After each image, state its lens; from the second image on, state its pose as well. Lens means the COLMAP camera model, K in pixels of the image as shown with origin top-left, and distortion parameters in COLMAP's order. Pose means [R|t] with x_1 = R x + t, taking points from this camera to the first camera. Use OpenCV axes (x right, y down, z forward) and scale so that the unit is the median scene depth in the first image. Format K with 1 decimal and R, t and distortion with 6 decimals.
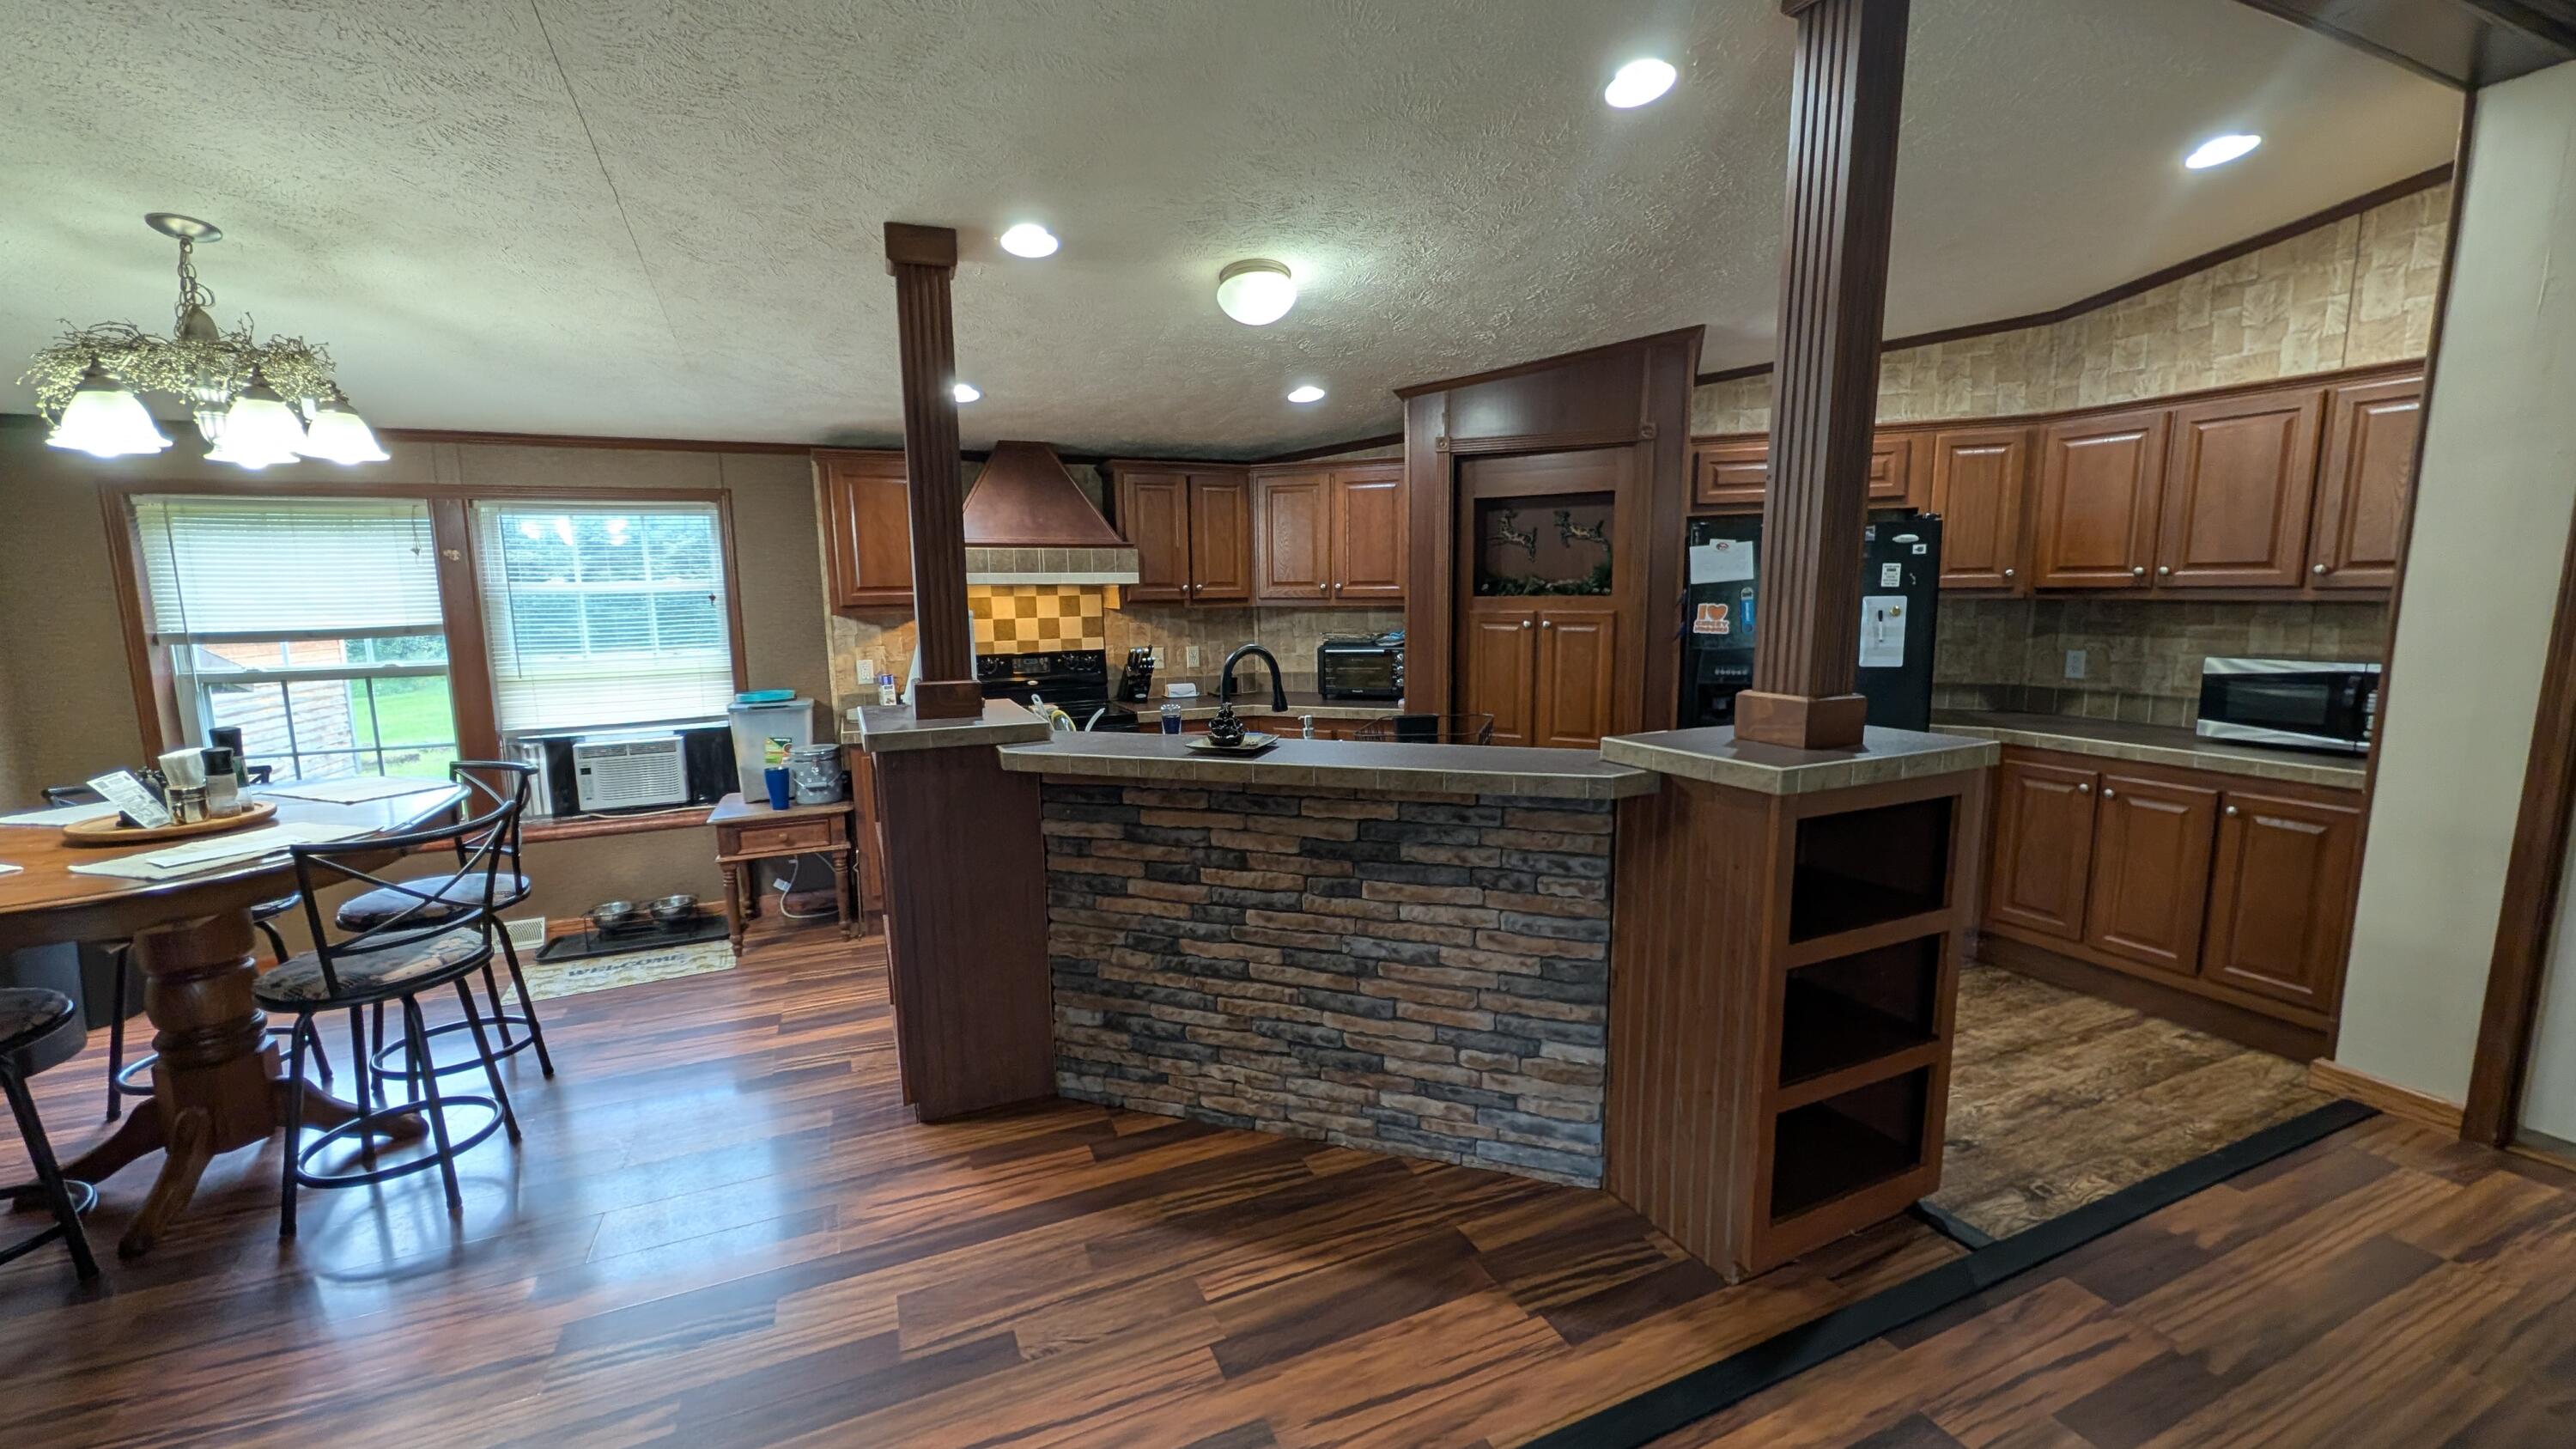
lens RADIAL K [[1001.9, 0, 1285.5], [0, 1001.9, 730.8], [0, 0, 1]] dist [0.001548, 0.000943]
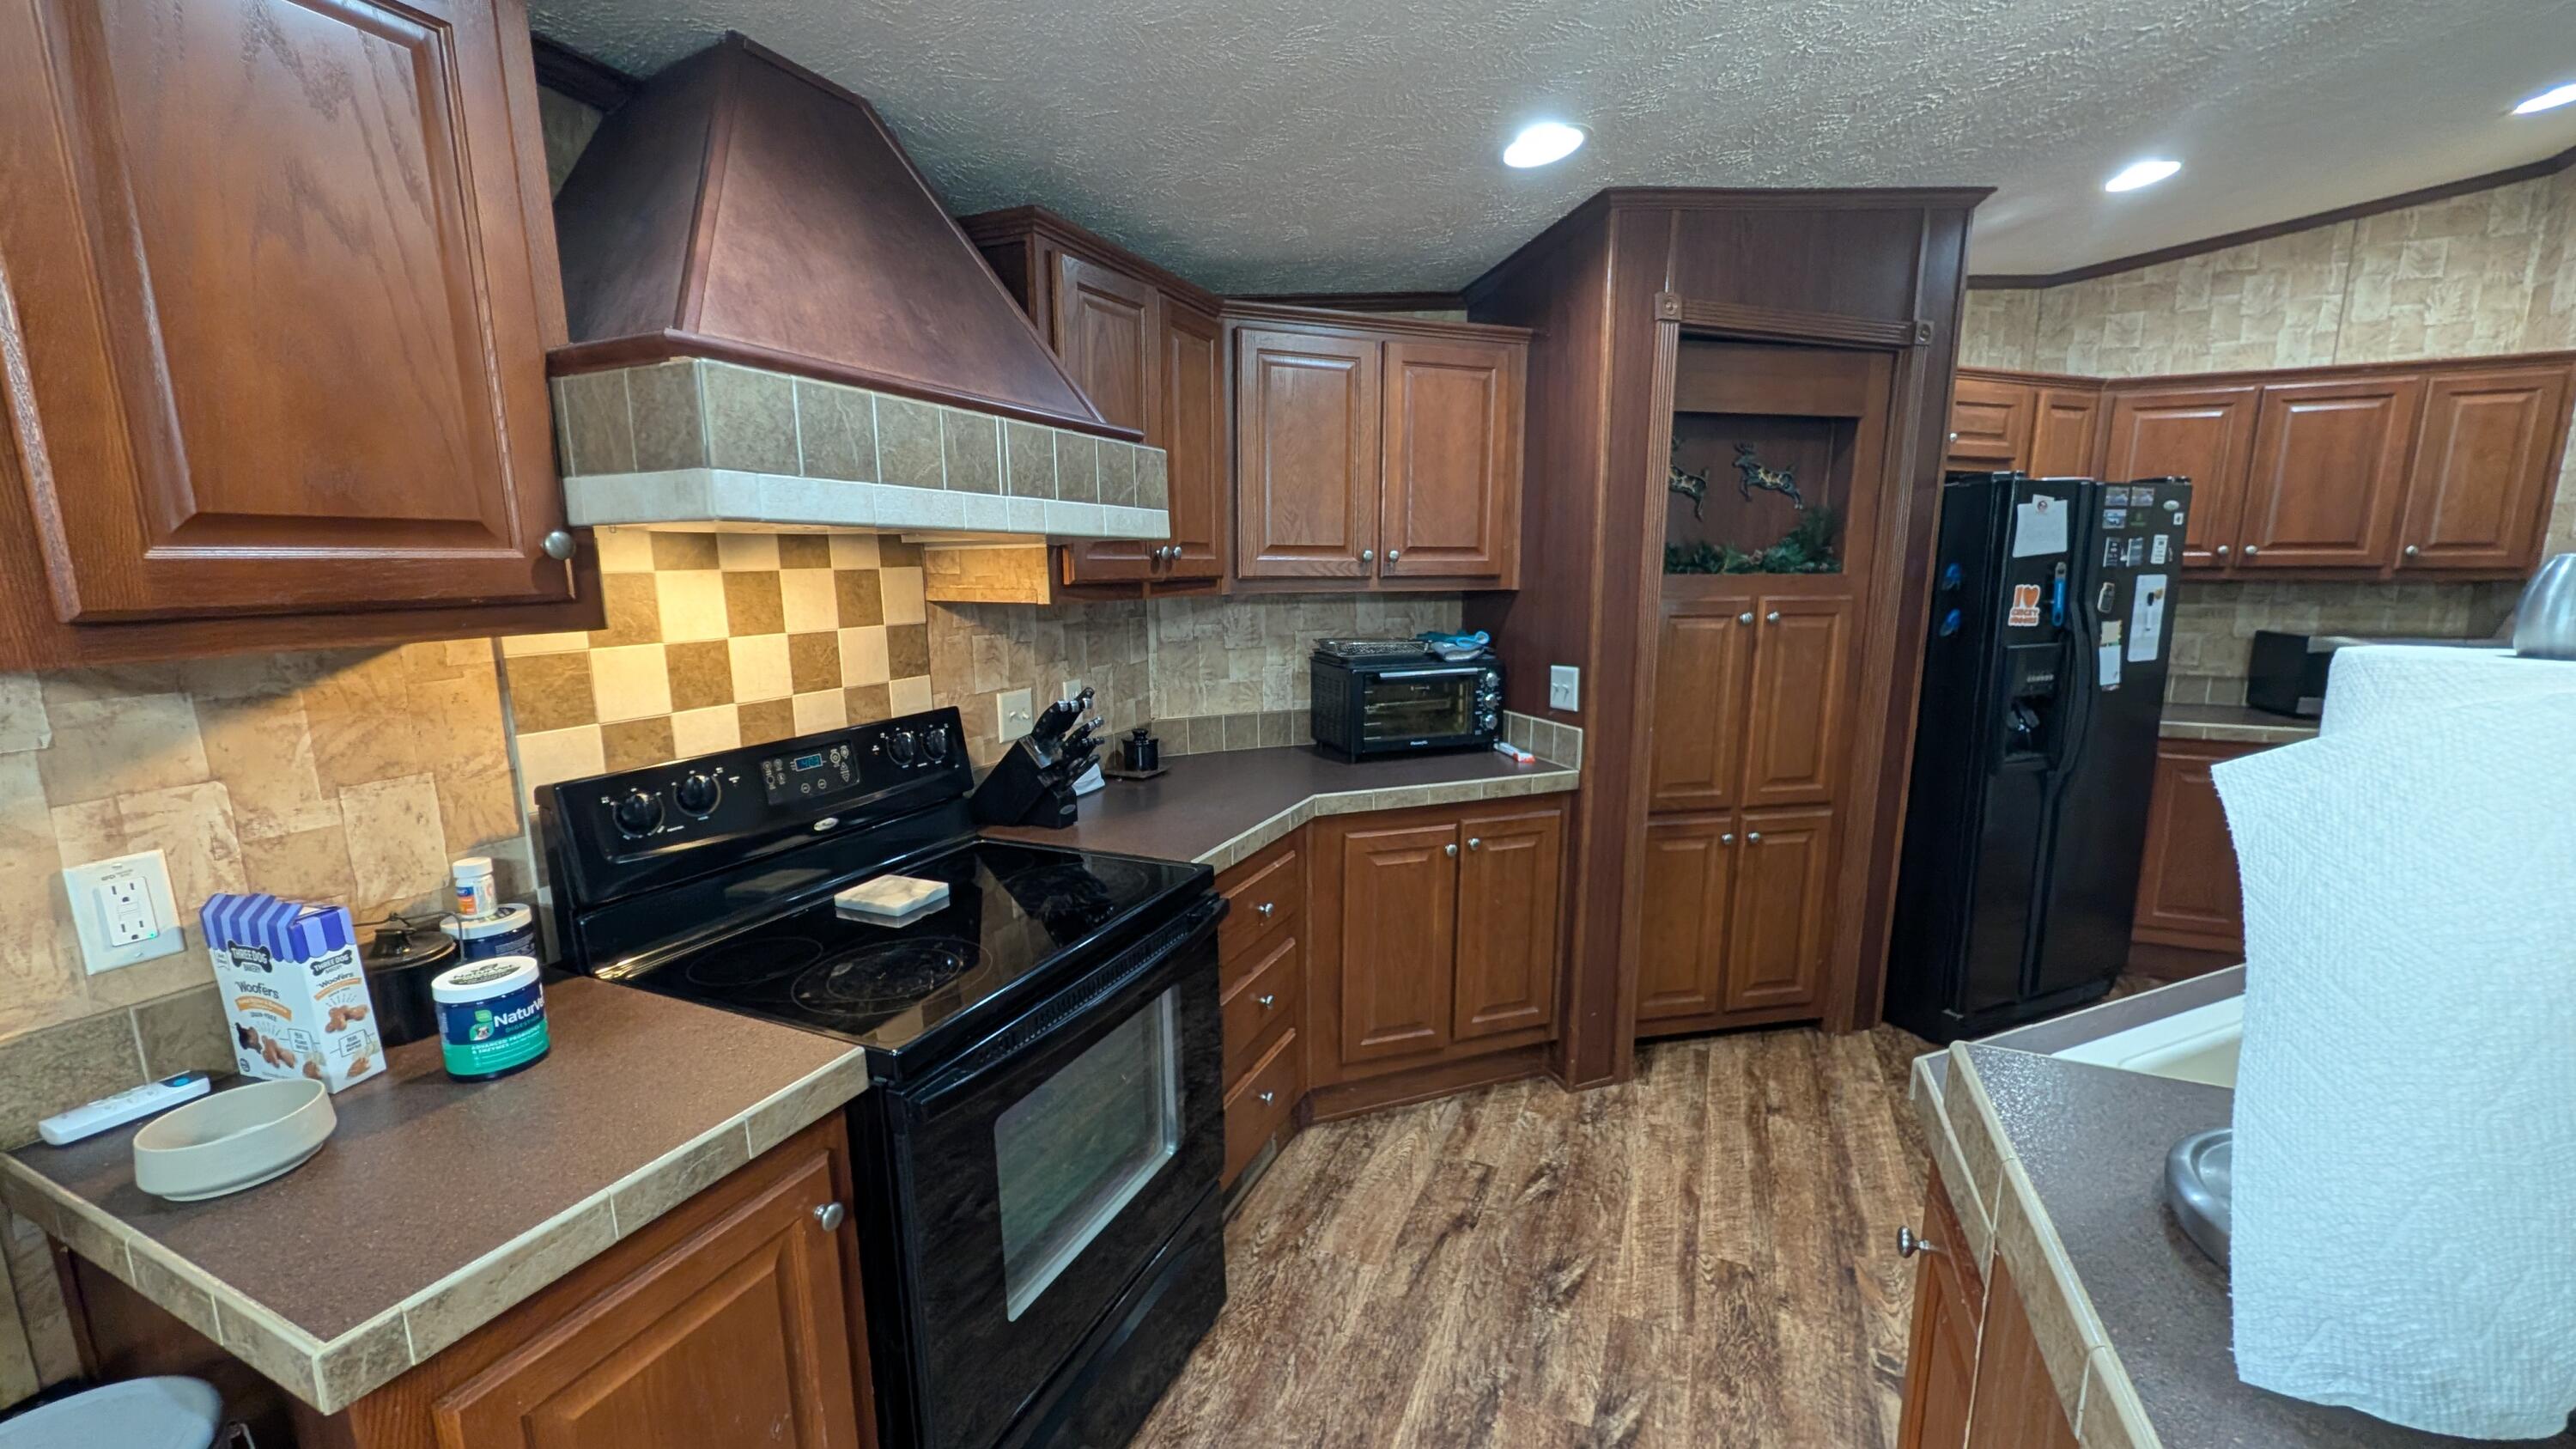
lens RADIAL K [[1001.9, 0, 1300.9], [0, 1001.9, 739.0], [0, 0, 1]] dist [0.001548, 0.000943]
pose [[0.735920, -0.106075, 0.668708, -0.528107], [0.088967, 0.994238, 0.059802, -0.122220], [-0.671198, 0.015483, 0.741117, 0.940877]]
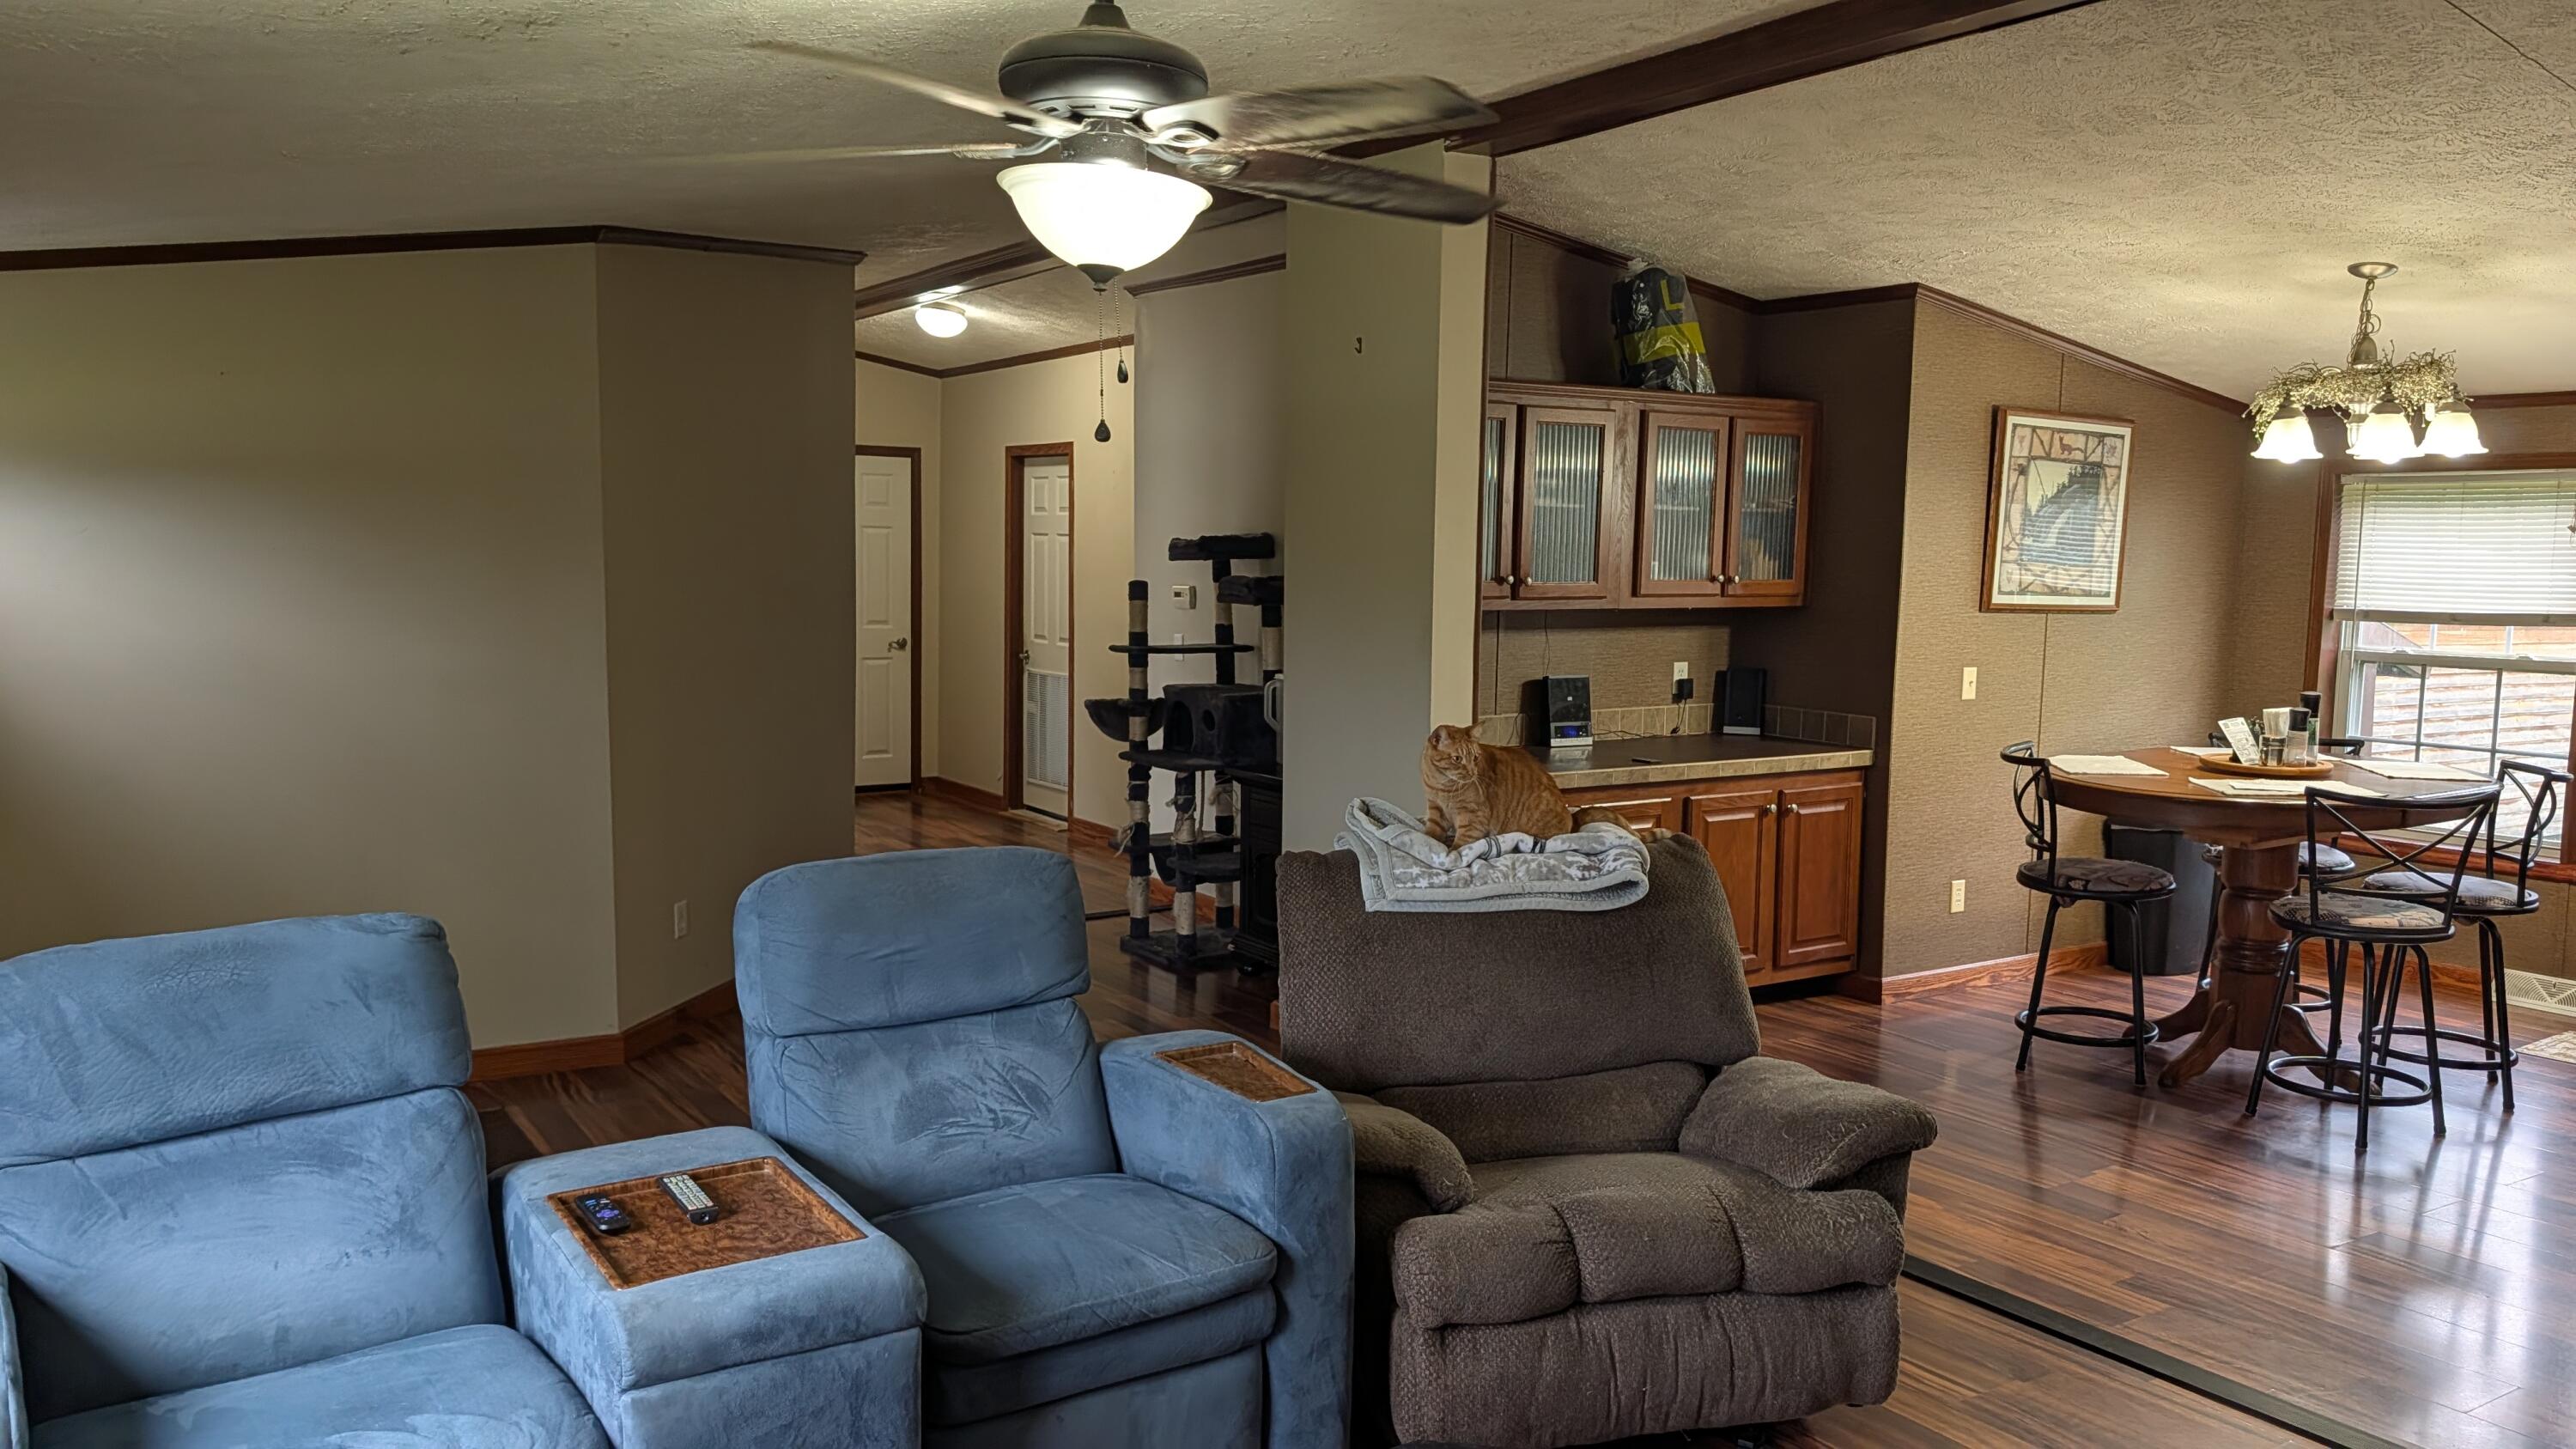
lens RADIAL K [[1885.4, 0, 1309.4], [0, 1885.4, 734.6], [0, 0, 1]] dist [0.022879, -0.017333]
pose [[0.169828, 0.117266, -0.978472, 0.677483], [-0.158802, 0.983175, 0.090267, 0.023286], [0.972595, 0.140053, 0.185593, -0.397298]]
